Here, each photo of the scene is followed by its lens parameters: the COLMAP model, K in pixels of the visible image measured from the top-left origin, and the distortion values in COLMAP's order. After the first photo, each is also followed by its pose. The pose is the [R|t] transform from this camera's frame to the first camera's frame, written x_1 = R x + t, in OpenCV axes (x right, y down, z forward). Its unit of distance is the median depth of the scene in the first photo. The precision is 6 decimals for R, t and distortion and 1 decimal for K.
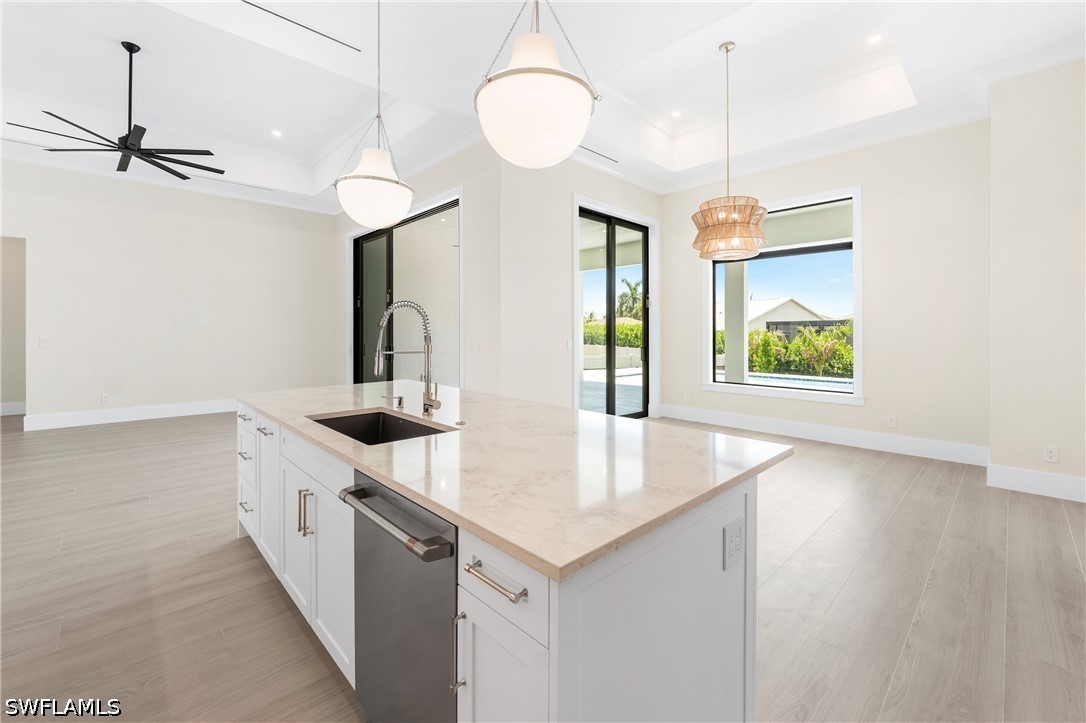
lens RADIAL K [[446.4, 0, 547.4], [0, 446.4, 327.7], [0, 0, 1]] dist [-0.010201, 0.001411]
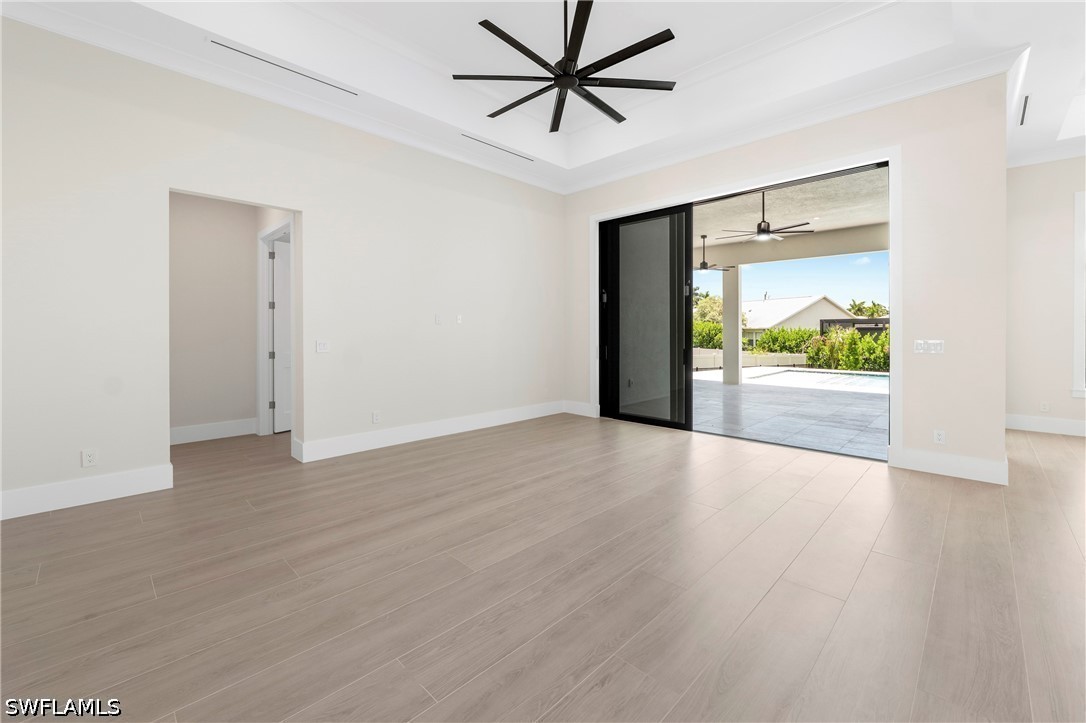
lens RADIAL K [[446.4, 0, 541.9], [0, 446.4, 334.3], [0, 0, 1]] dist [-0.010201, 0.001411]
pose [[0.999829, -0.006029, 0.017494, -0.699607], [0.005742, 0.999849, 0.016398, -0.000777], [-0.017590, -0.016294, 0.999712, 0.188436]]
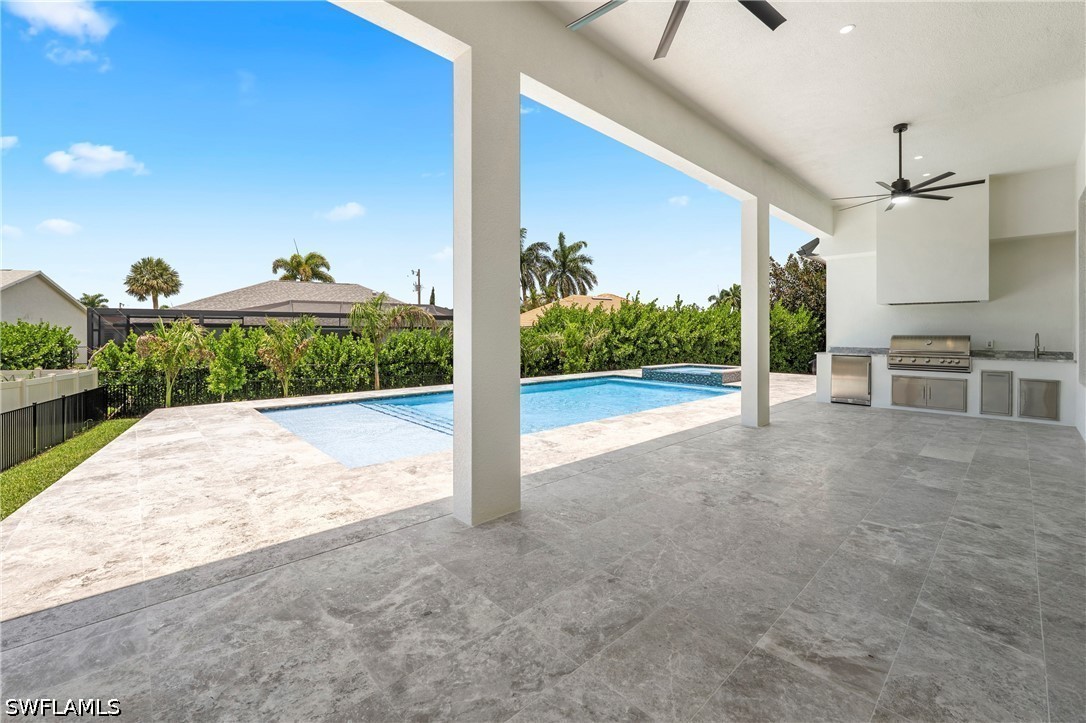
lens RADIAL K [[446.4, 0, 540.9], [0, 446.4, 340.8], [0, 0, 1]] dist [-0.010201, 0.001411]
pose [[0.026627, -0.023125, 0.999378, -0.367225], [-0.014210, 0.999623, 0.023509, 0.037882], [-0.999544, -0.014827, 0.026288, 1.983856]]
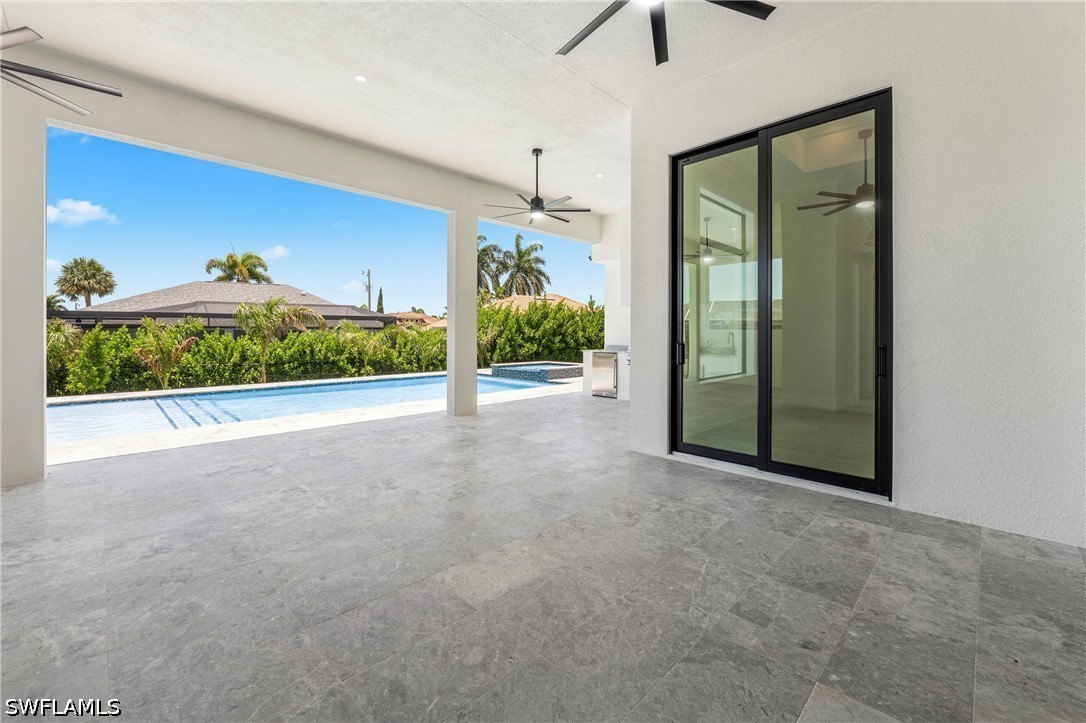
lens RADIAL K [[446.4, 0, 542.9], [0, 446.4, 333.5], [0, 0, 1]] dist [-0.010201, 0.001411]
pose [[-0.011003, -0.007262, 0.999913, -0.472643], [-0.011182, 0.999912, 0.007139, 0.030789], [-0.999877, -0.011103, -0.011084, 1.332864]]
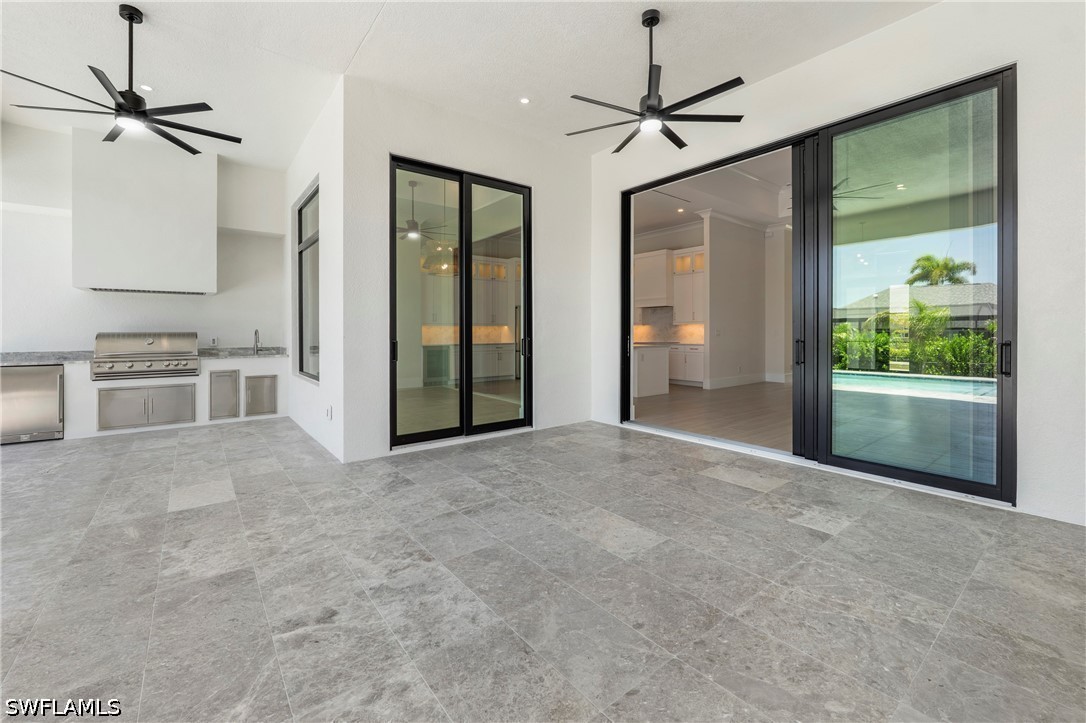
lens RADIAL K [[446.4, 0, 538.0], [0, 446.4, 333.8], [0, 0, 1]] dist [-0.010201, 0.001411]
pose [[-0.993476, -0.003668, 0.113979, -0.075788], [-0.004307, 0.999976, -0.005362, 0.041077], [-0.113957, -0.005818, -0.993469, 1.810594]]
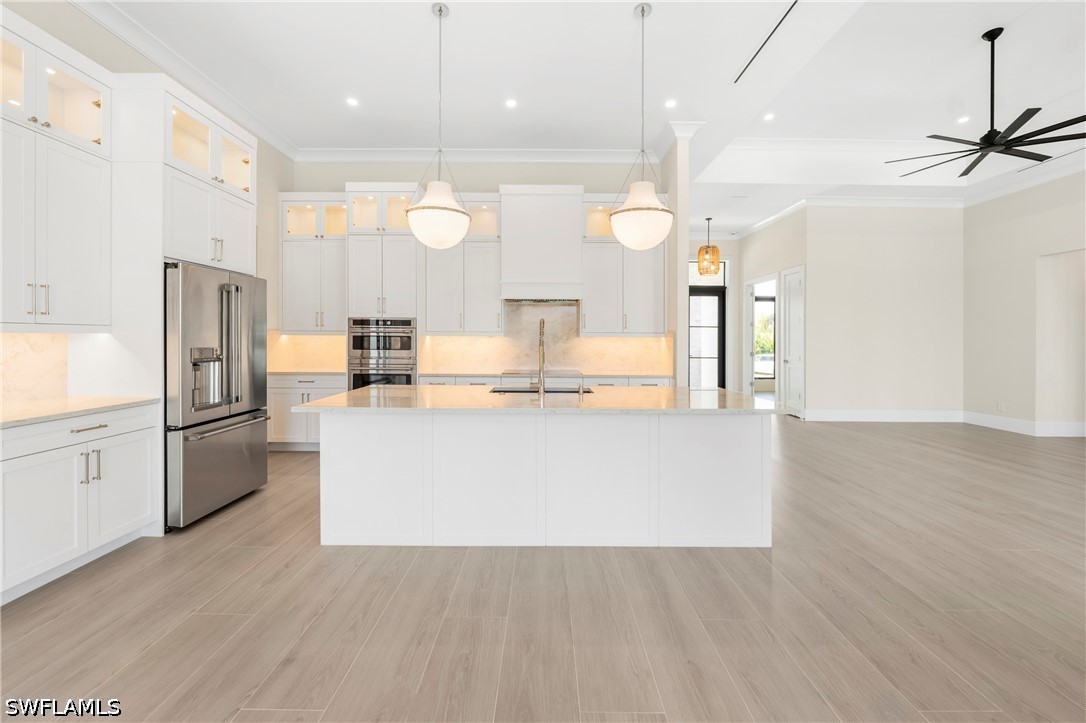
lens RADIAL K [[446.4, 0, 537.0], [0, 446.4, 339.8], [0, 0, 1]] dist [-0.010201, 0.001411]
pose [[-0.699837, -0.008540, -0.714251, 0.268639], [-0.003145, 0.999956, -0.008874, 0.010318], [0.714295, -0.003963, -0.699833, 0.682006]]
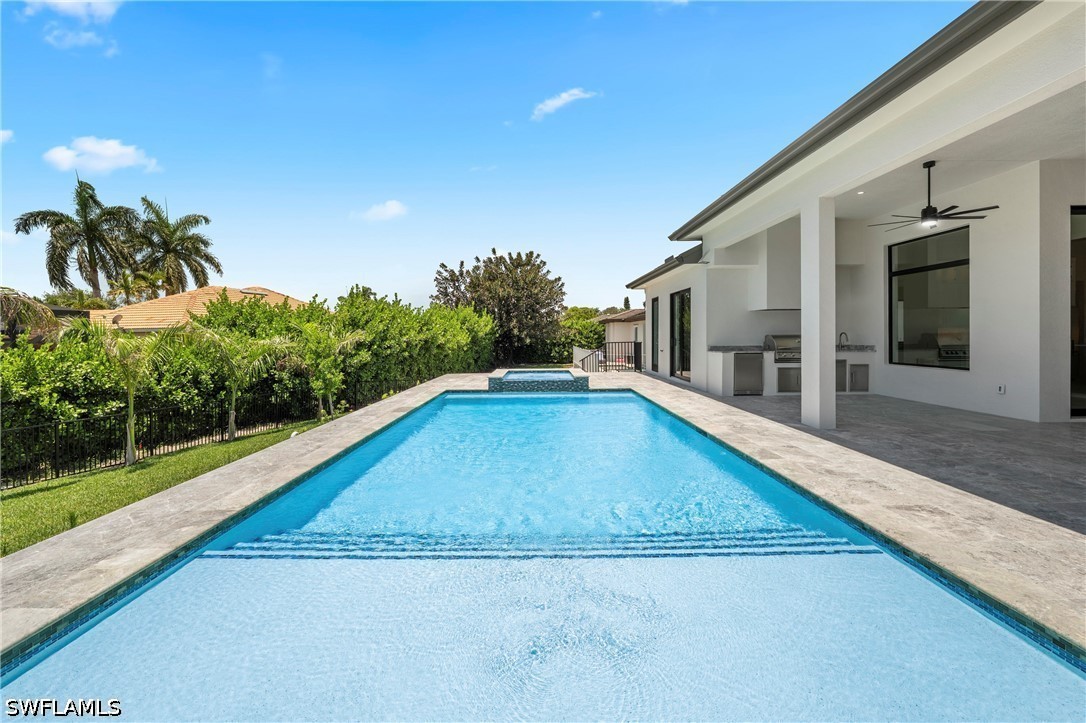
lens RADIAL K [[446.4, 0, 535.7], [0, 446.4, 335.3], [0, 0, 1]] dist [-0.010201, 0.001411]
pose [[-0.714014, -0.000774, 0.700131, 0.405027], [-0.003466, 0.999991, -0.002429, 0.045506], [-0.700123, -0.004161, -0.714010, 2.668256]]
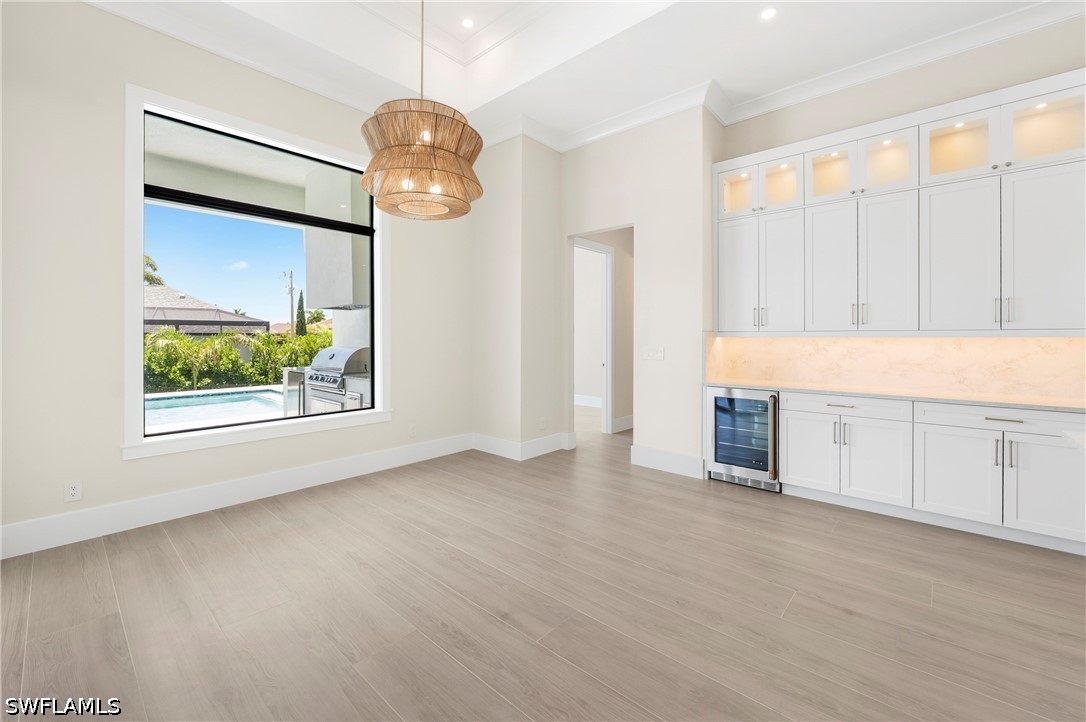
lens RADIAL K [[444.7, 0, 538.6], [0, 444.7, 337.3], [0, 0, 1]] dist [-0.006292, 0.000089]
pose [[-0.062637, -0.005915, 0.998019, -0.139404], [-0.011444, 0.999921, 0.005208, 0.005589], [-0.997971, -0.011095, -0.062699, 0.629662]]
